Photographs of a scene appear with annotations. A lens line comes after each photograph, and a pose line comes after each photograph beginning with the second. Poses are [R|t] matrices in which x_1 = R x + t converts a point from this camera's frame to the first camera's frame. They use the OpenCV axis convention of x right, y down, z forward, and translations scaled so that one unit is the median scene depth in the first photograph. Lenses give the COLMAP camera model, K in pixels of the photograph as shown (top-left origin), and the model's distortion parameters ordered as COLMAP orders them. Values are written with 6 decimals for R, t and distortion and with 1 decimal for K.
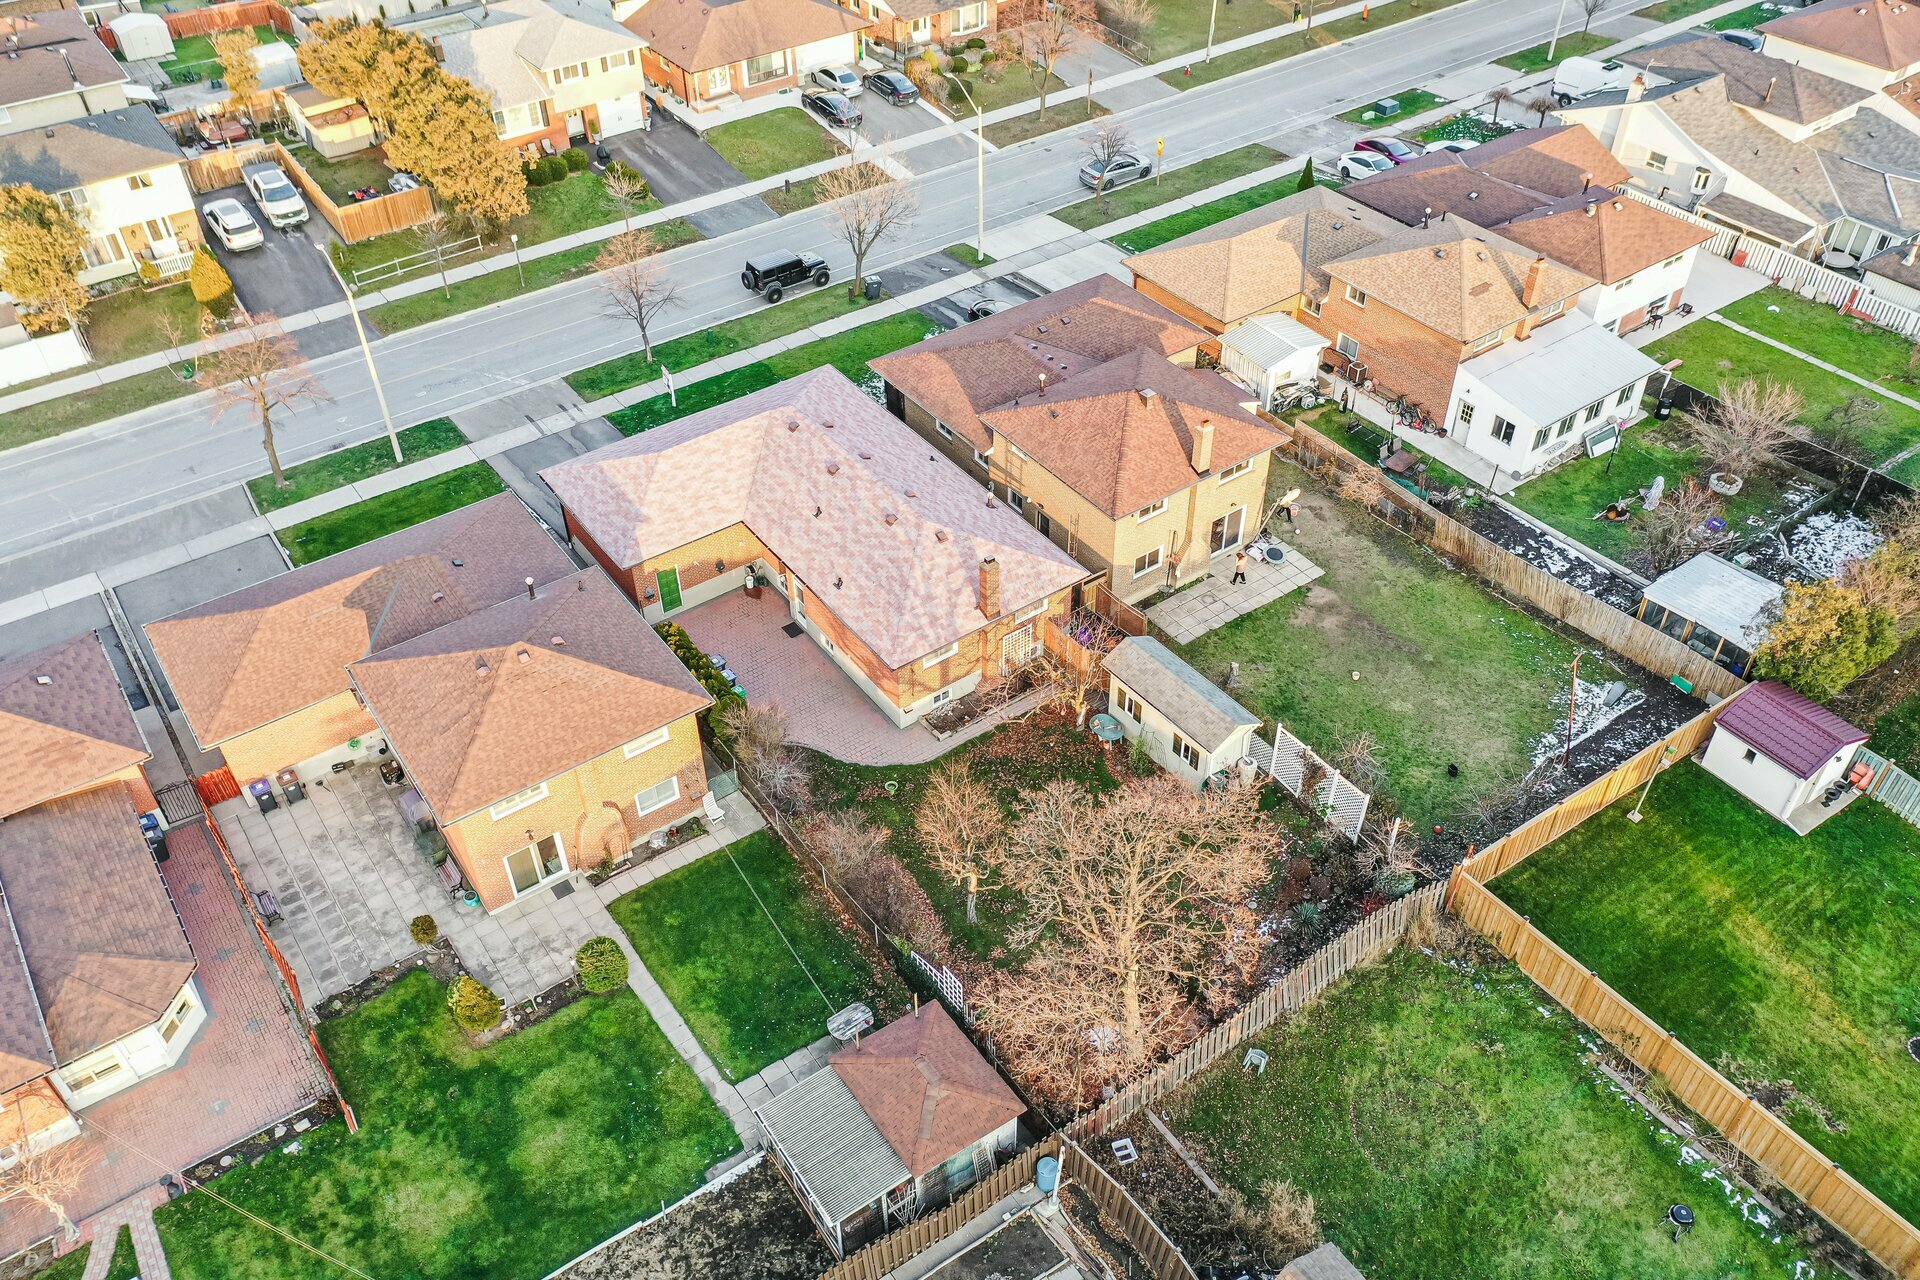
lens RADIAL K [[1519.2, 0, 960.0], [0, 1519.2, 640.0], [0, 0, 1]] dist [0.019310, -0.004249]
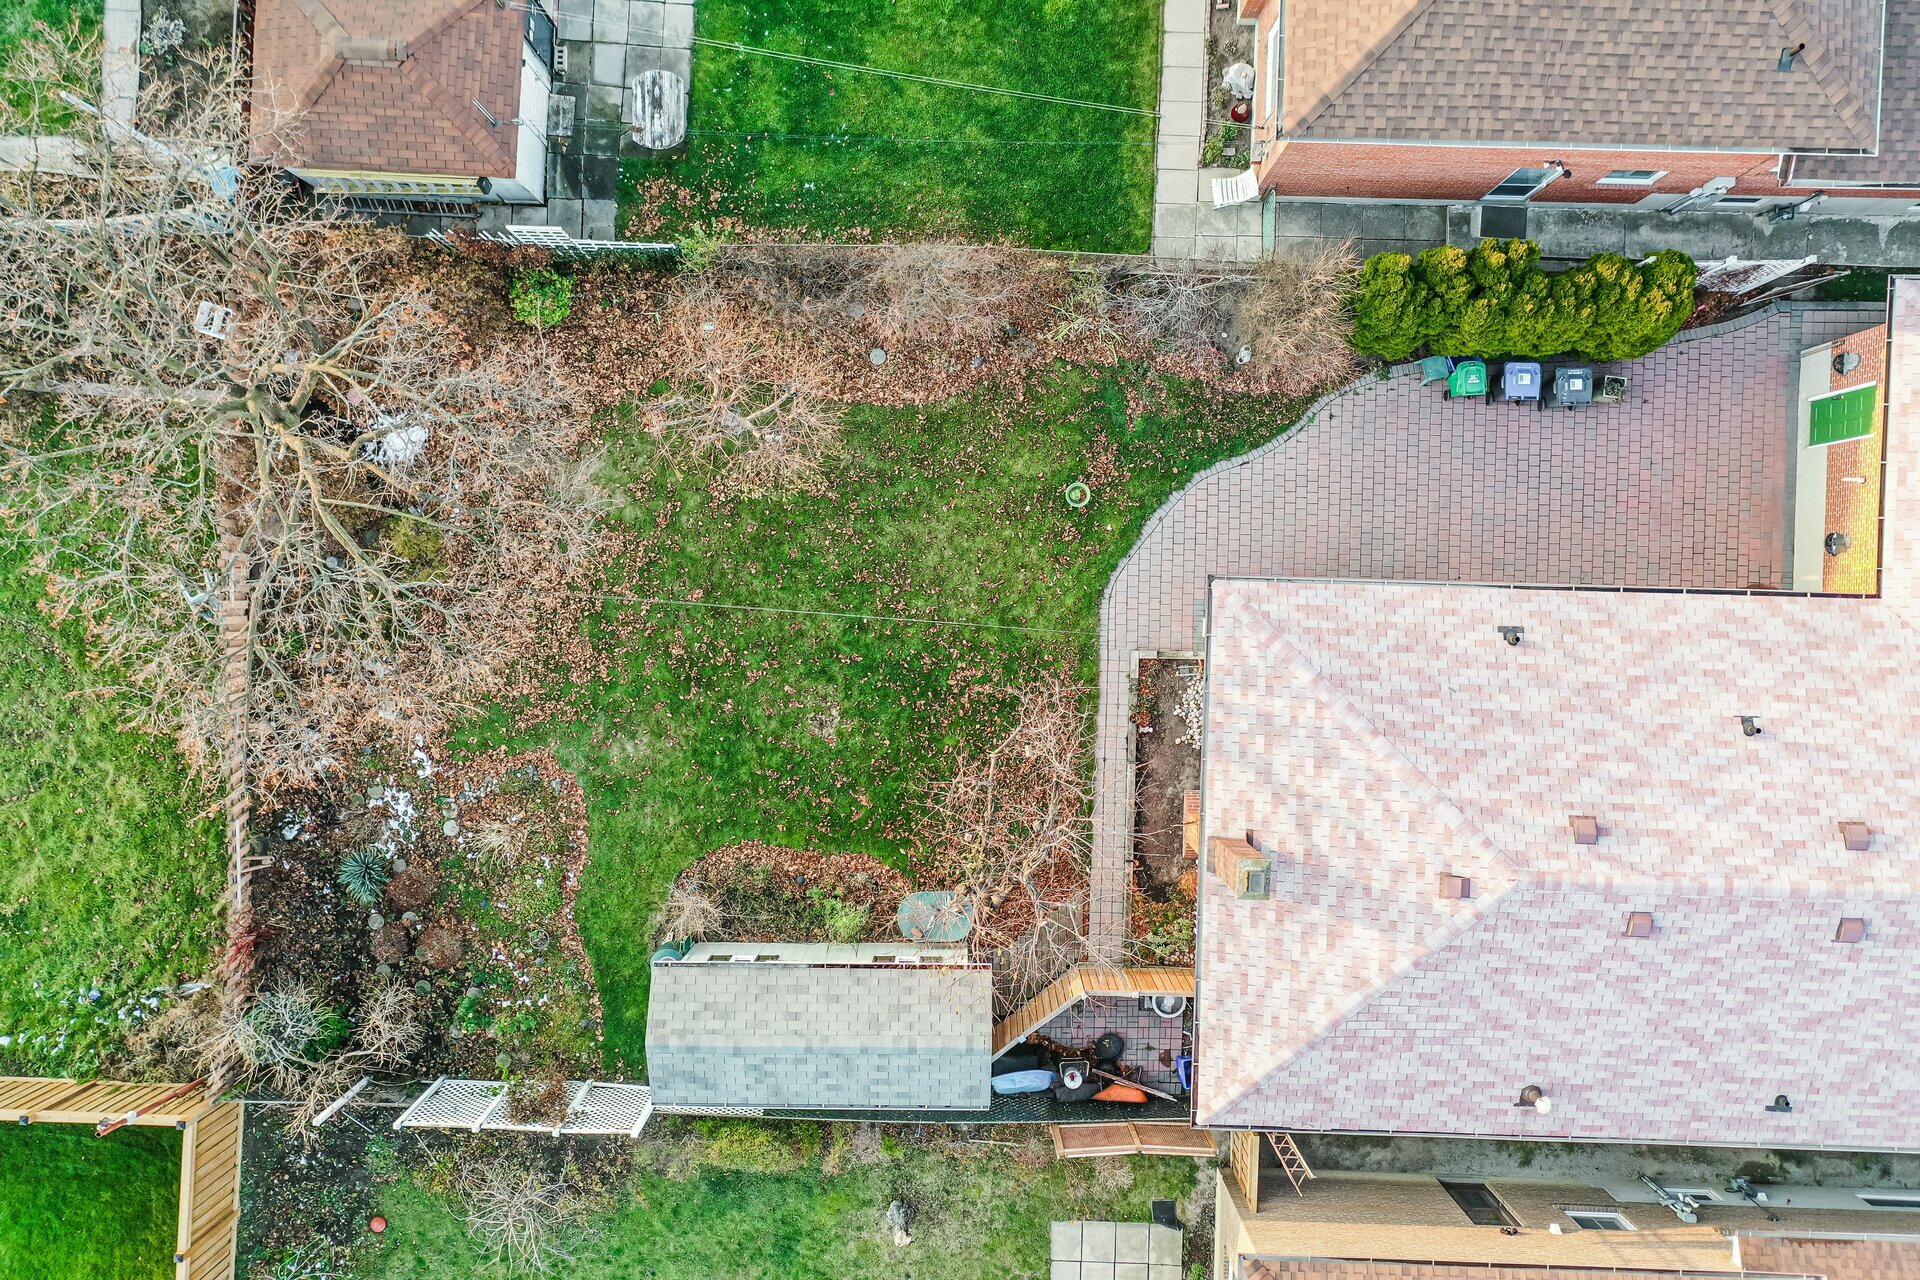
lens RADIAL K [[1519.2, 0, 960.0], [0, 1519.2, 640.0], [0, 0, 1]] dist [0.019310, -0.004249]
pose [[-0.604519, 0.796117, 0.027455, 0.003731], [-0.518043, -0.419082, 0.745655, -0.222788], [0.605135, 0.436540, 0.665766, 0.491279]]
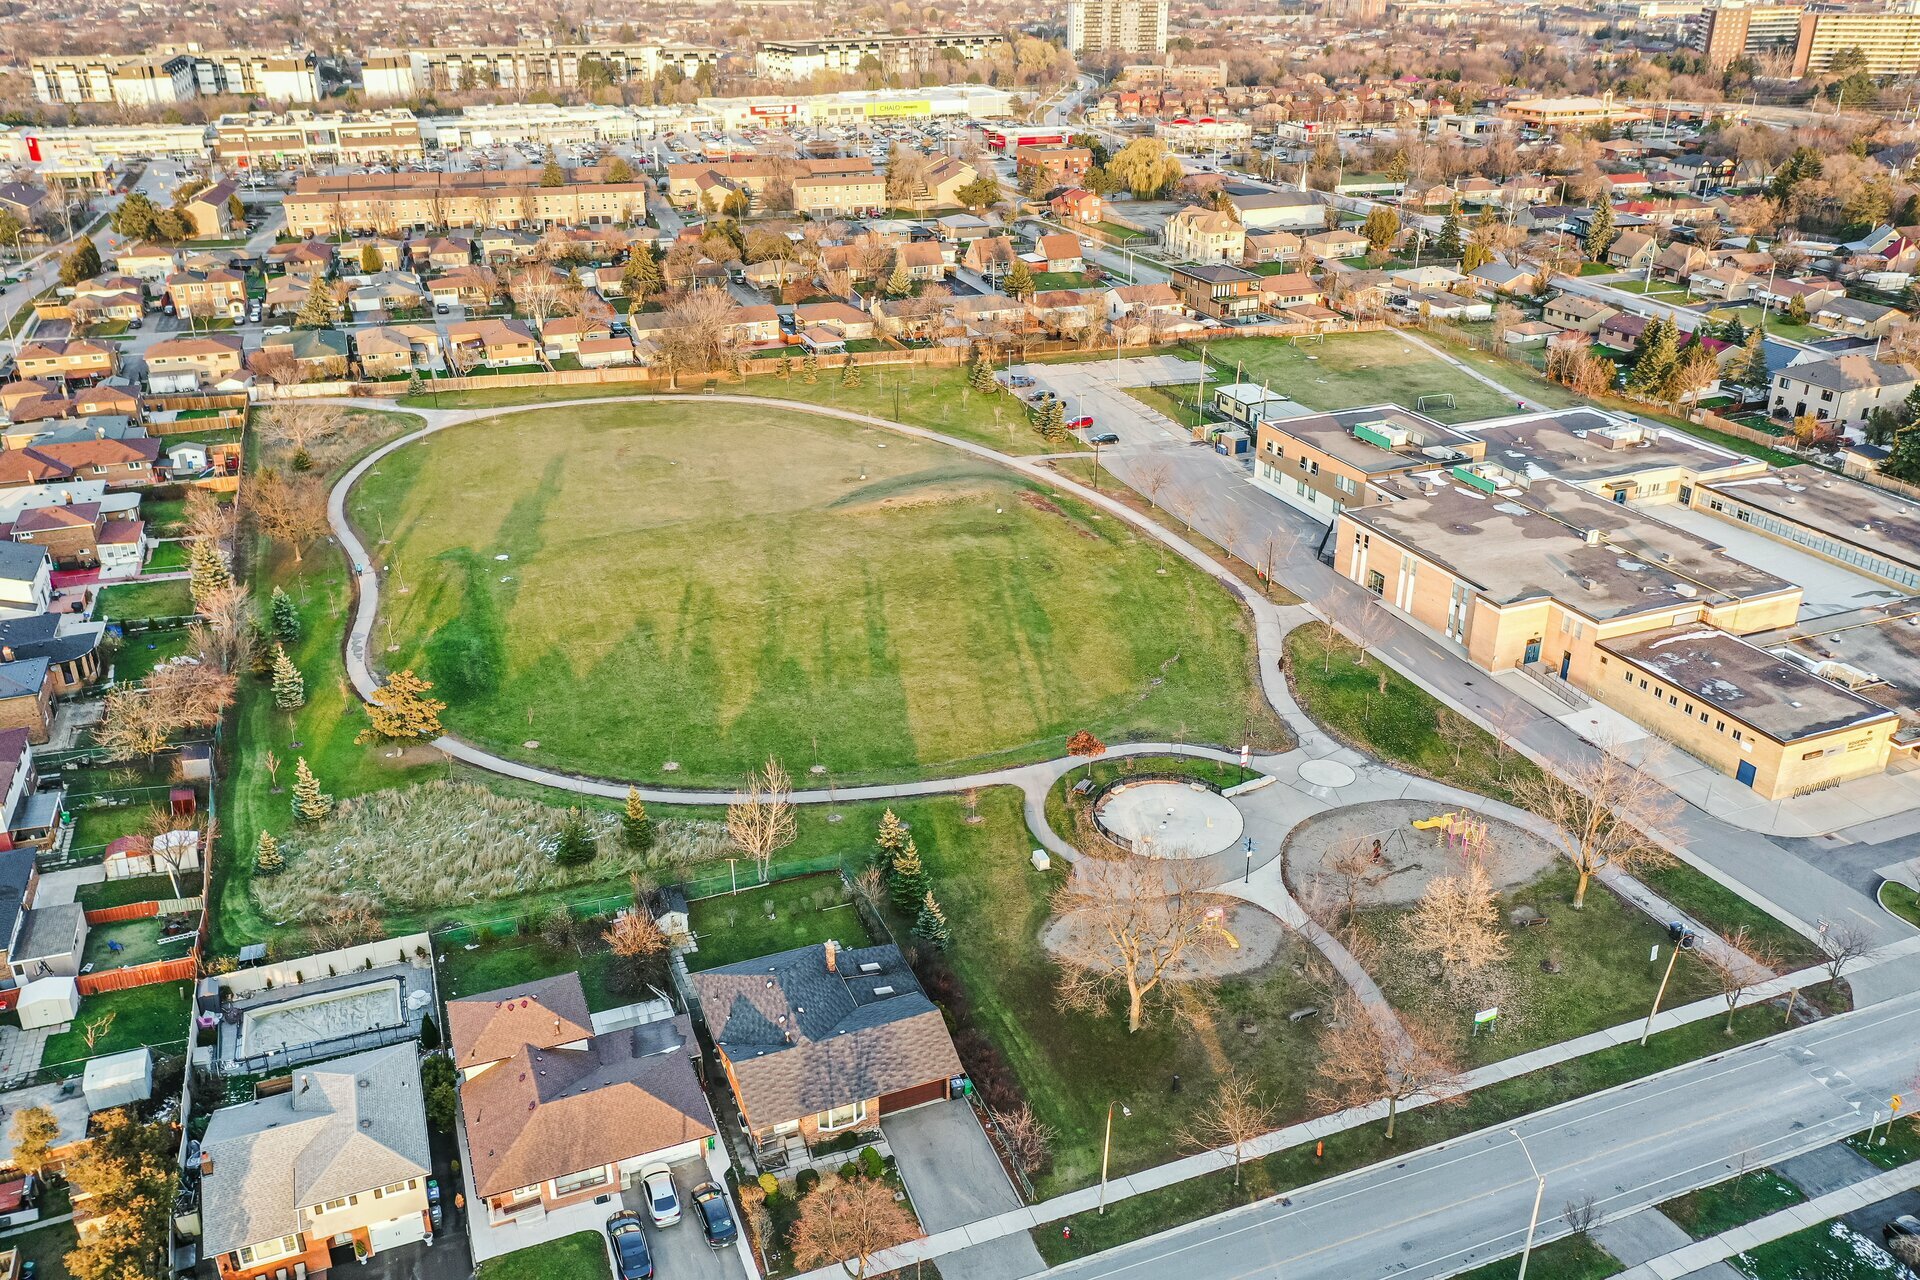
lens RADIAL K [[1519.2, 0, 960.0], [0, 1519.2, 640.0], [0, 0, 1]] dist [0.019310, -0.004249]
pose [[0.970601, 0.106976, -0.215614, 0.355517], [-0.165066, 0.947803, -0.272806, -0.660890], [0.175176, 0.300377, 0.937597, 0.133762]]
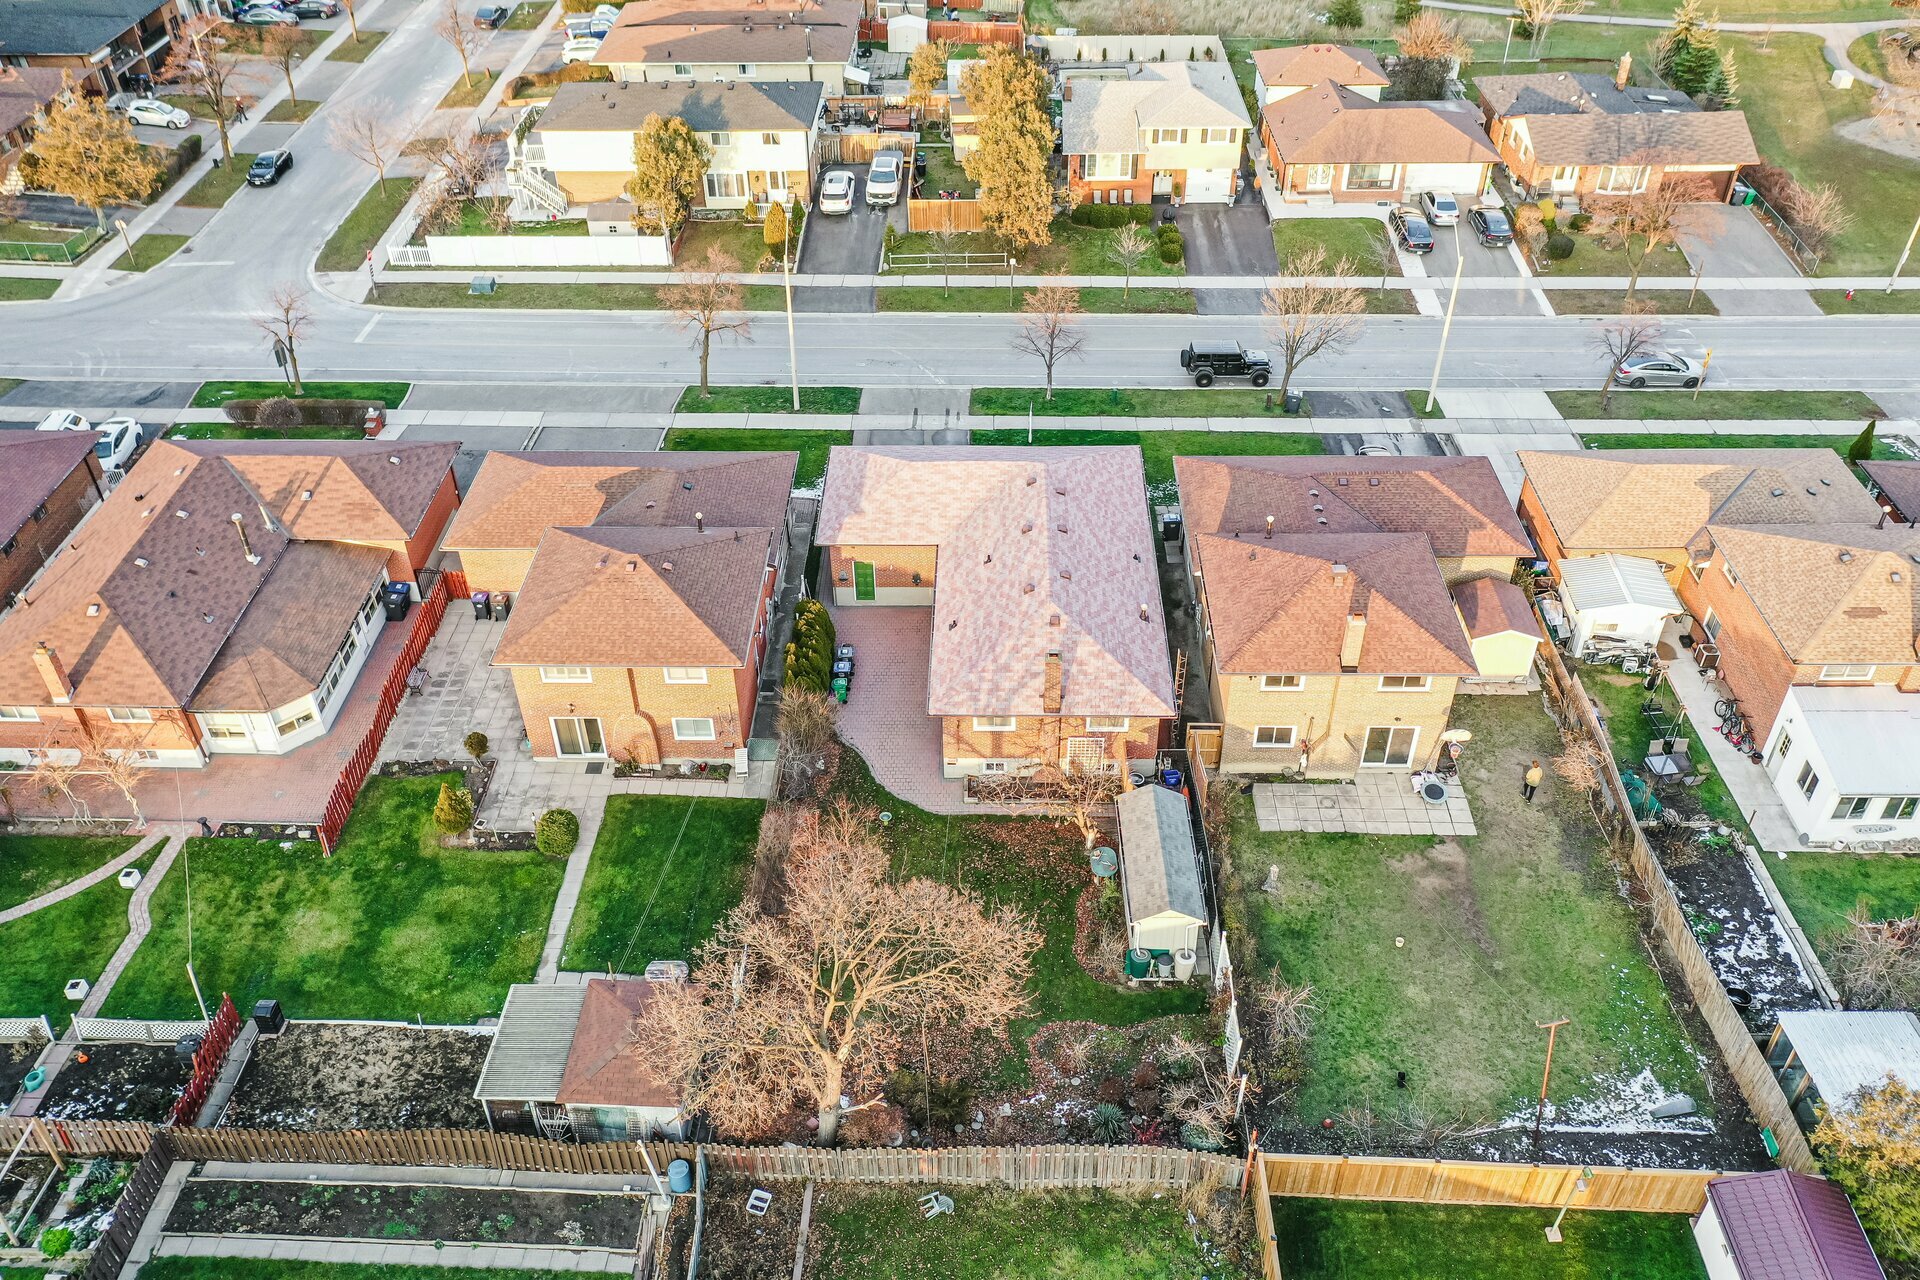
lens RADIAL K [[1519.2, 0, 960.0], [0, 1519.2, 640.0], [0, 0, 1]] dist [0.019310, -0.004249]
pose [[0.801323, 0.373284, -0.467482, 0.330297], [-0.394322, 0.917234, 0.056494, -0.070804], [0.449879, 0.139068, 0.882196, 0.067994]]
